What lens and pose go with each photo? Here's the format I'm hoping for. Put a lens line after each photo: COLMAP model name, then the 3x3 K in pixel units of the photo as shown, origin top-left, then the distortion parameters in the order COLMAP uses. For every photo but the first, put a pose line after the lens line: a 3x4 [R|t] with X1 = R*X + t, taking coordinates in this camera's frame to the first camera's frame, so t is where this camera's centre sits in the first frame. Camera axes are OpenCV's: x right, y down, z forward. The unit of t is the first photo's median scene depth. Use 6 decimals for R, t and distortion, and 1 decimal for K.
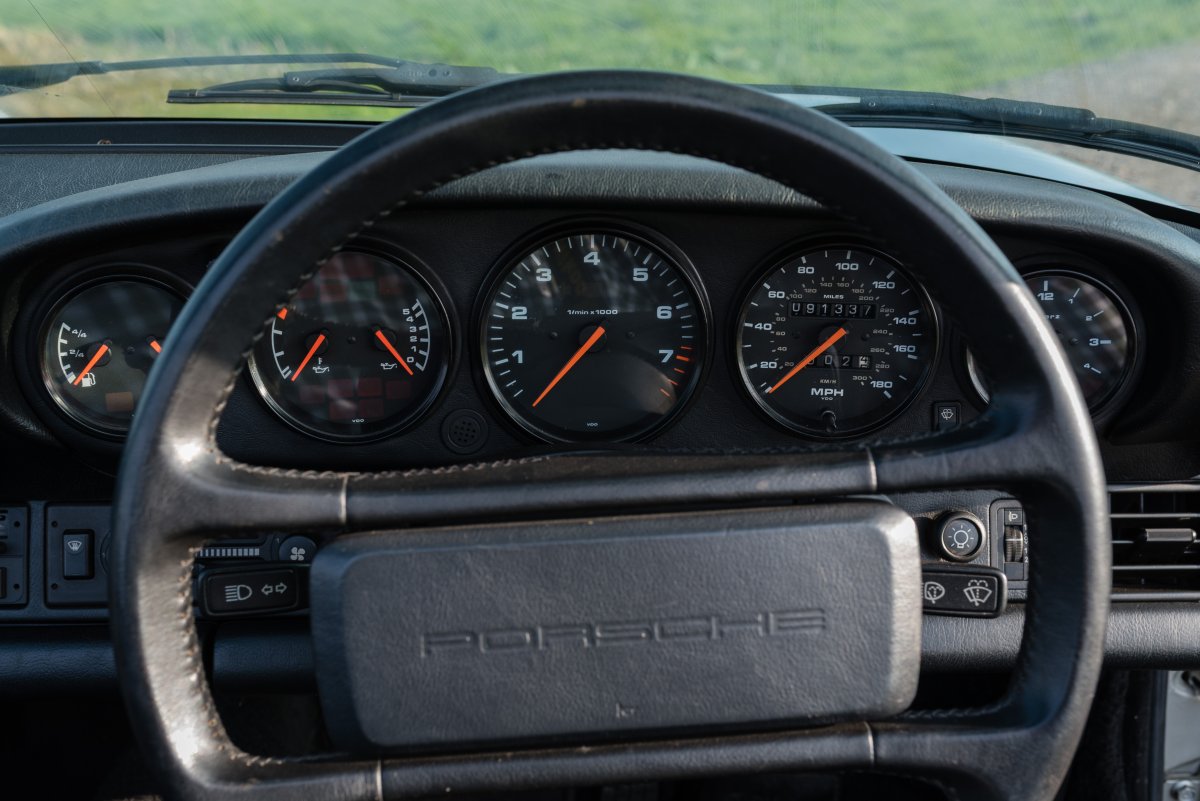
lens RADIAL K [[1193.2, 0, 603.9], [0, 1193.2, 406.1], [0, 0, 1]] dist [-0.002087, 0.000000]
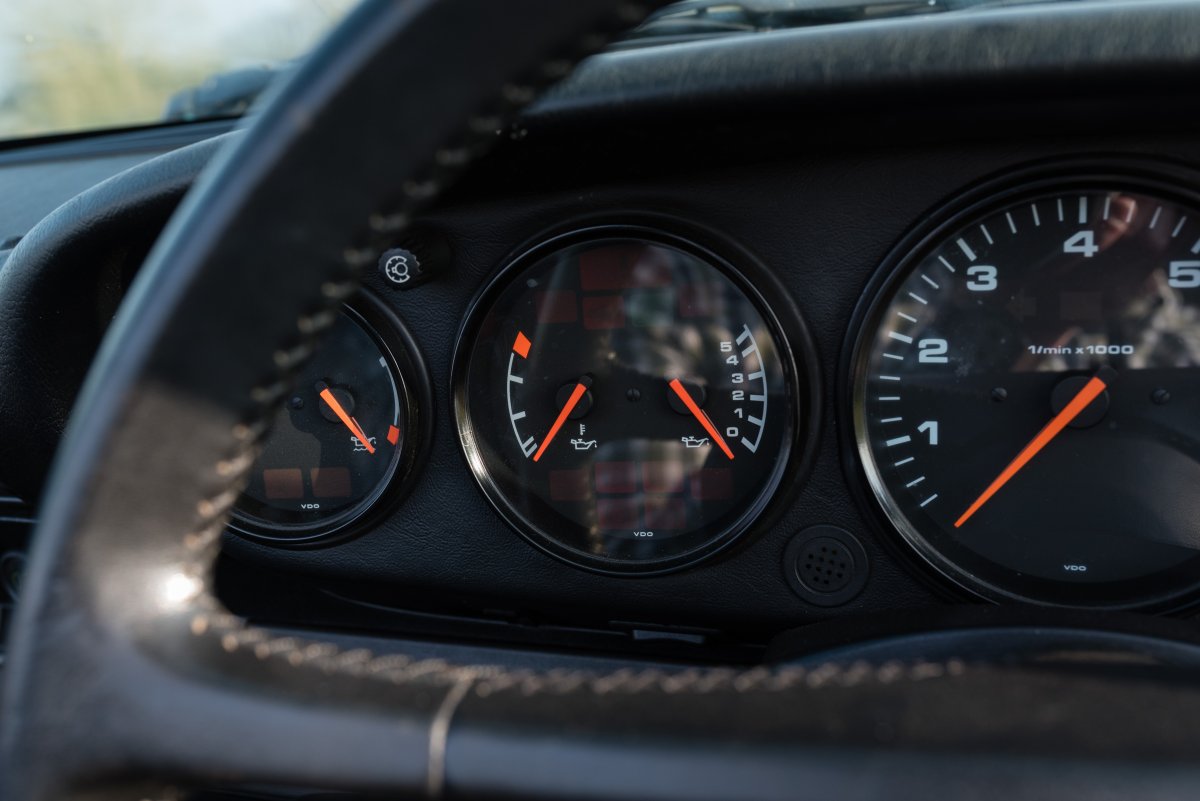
lens RADIAL K [[1193.2, 0, 603.6], [0, 1193.2, 402.9], [0, 0, 1]] dist [-0.002087, 0.000000]
pose [[0.924915, 0.019352, -0.379680, -0.003833], [-0.049236, 0.996390, -0.069154, -0.010508], [0.376972, 0.082655, 0.922529, 0.455148]]
